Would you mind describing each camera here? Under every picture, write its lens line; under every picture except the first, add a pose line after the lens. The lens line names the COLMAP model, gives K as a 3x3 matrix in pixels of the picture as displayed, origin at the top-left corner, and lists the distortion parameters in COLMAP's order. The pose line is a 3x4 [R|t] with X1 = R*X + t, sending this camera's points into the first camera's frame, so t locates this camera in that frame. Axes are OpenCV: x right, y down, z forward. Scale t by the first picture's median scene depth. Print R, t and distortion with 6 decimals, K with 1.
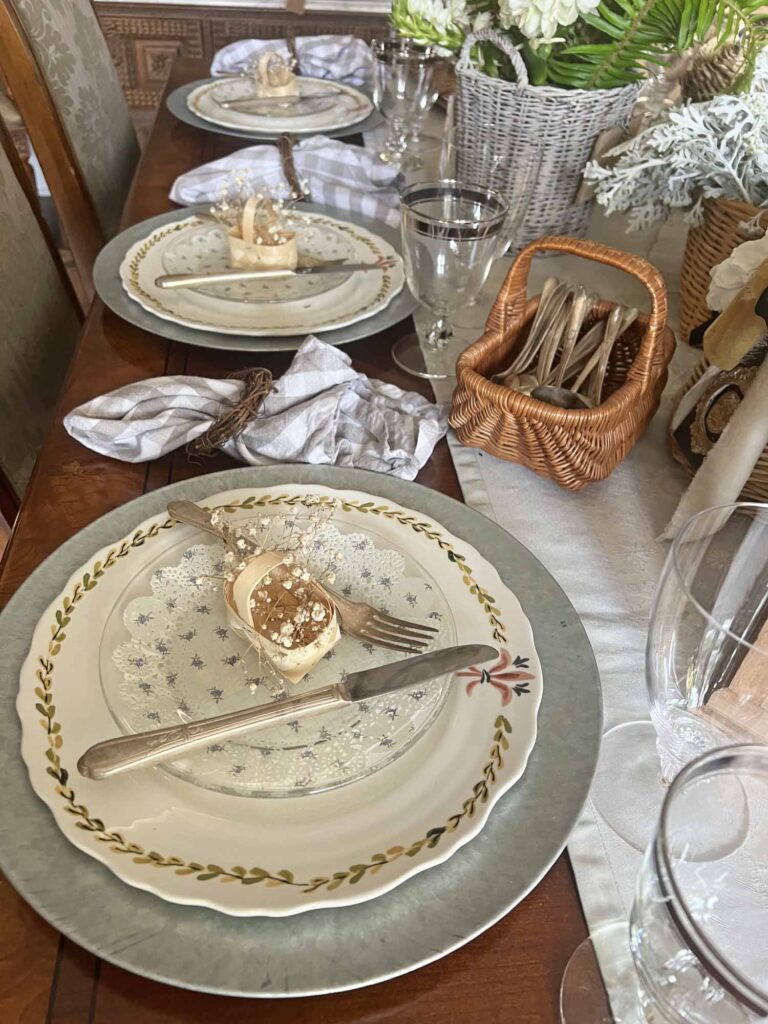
lens RADIAL K [[798.4, 0, 377.6], [0, 798.4, 522.5], [0, 0, 1]] dist [0.041378, -0.055071]
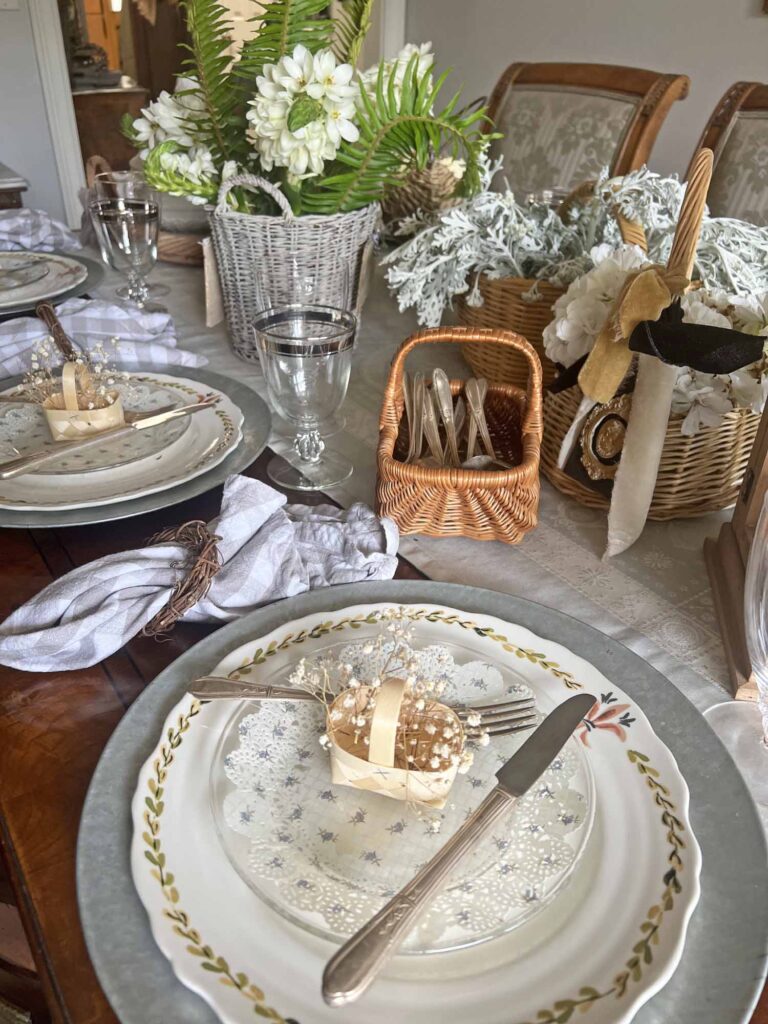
lens RADIAL K [[798.4, 0, 379.6], [0, 798.4, 513.9], [0, 0, 1]] dist [0.041378, -0.055071]
pose [[0.875047, -0.285184, 0.391106, -0.330957], [0.344135, 0.934753, -0.088360, -0.046297], [-0.340389, 0.211912, 0.916094, 0.075532]]
